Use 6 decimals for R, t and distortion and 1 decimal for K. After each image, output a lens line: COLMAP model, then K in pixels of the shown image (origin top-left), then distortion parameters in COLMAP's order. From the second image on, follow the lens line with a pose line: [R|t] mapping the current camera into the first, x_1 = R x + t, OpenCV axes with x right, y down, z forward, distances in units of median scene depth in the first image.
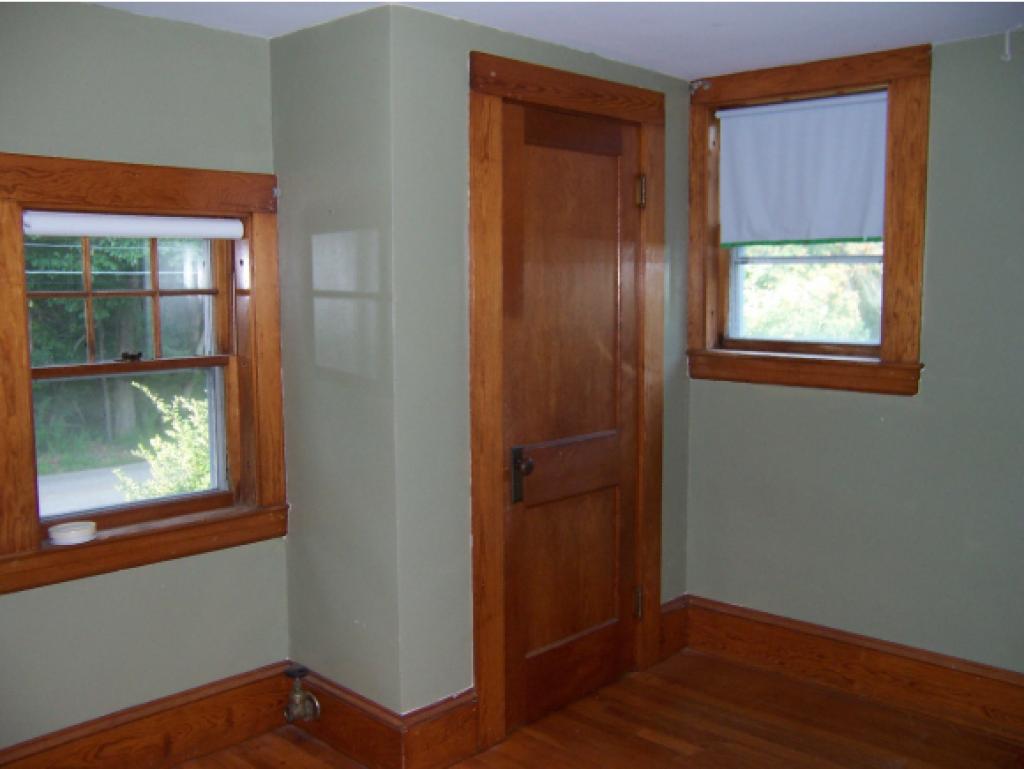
lens RADIAL K [[1054.7, 0, 512.0], [0, 1054.7, 384.5], [0, 0, 1]] dist [-0.095590, 0.201960]
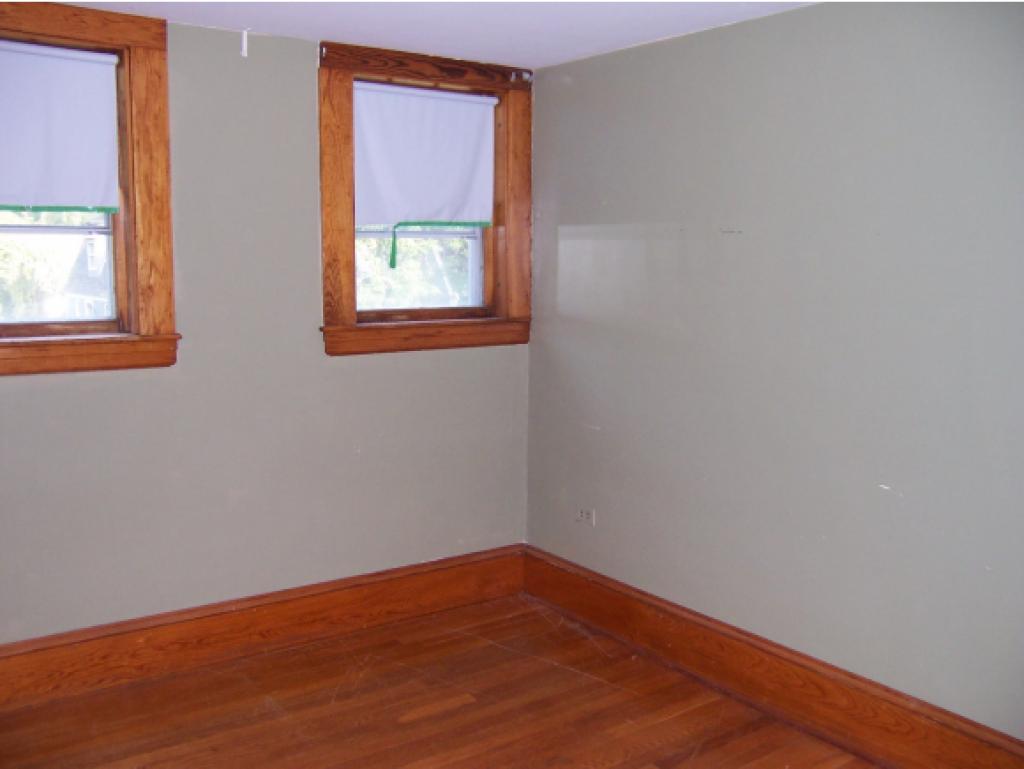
lens RADIAL K [[1054.7, 0, 512.0], [0, 1054.7, 384.5], [0, 0, 1]] dist [-0.095590, 0.201960]
pose [[0.206533, -0.120457, 0.970997, -0.542473], [0.094431, 0.990214, 0.102755, -0.045195], [-0.973872, 0.070470, 0.215887, 0.460297]]
